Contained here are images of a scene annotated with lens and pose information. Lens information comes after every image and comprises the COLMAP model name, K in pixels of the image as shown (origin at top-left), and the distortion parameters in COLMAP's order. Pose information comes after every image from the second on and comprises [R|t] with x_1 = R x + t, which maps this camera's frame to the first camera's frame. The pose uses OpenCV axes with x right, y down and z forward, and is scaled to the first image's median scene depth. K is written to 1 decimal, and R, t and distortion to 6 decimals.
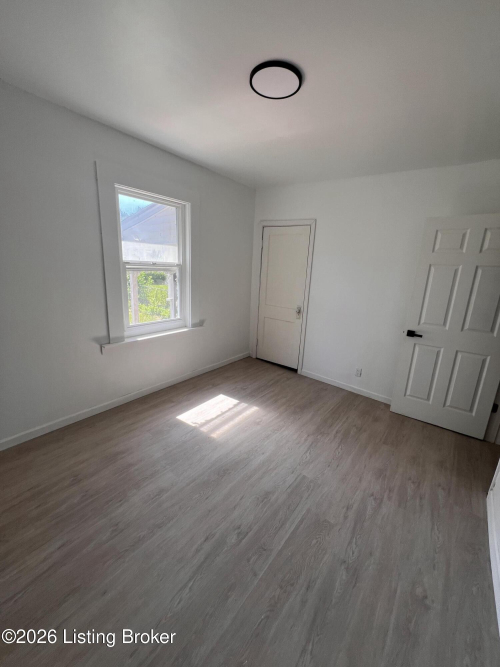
lens RADIAL K [[269.7, 0, 252.6], [0, 269.7, 332.4], [0, 0, 1]] dist [-0.007650, 0.000960]
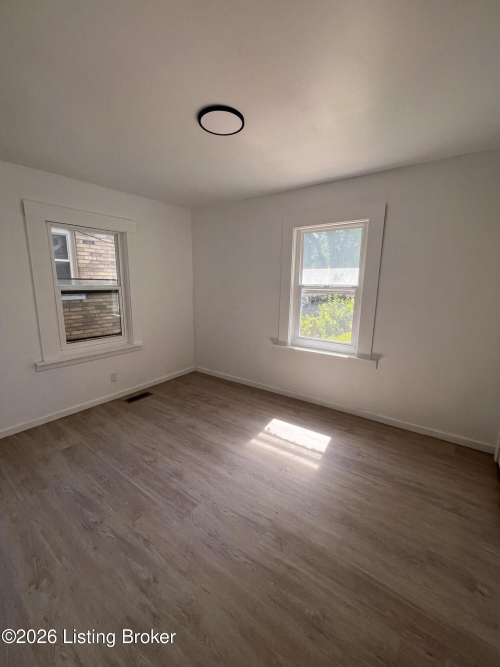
lens RADIAL K [[269.7, 0, 251.9], [0, 269.7, 334.0], [0, 0, 1]] dist [-0.007650, 0.000960]
pose [[0.025809, 0.136501, -0.990304, 0.831374], [-0.253819, 0.959065, 0.125580, -0.152079], [0.966907, 0.248117, 0.059399, 0.801002]]
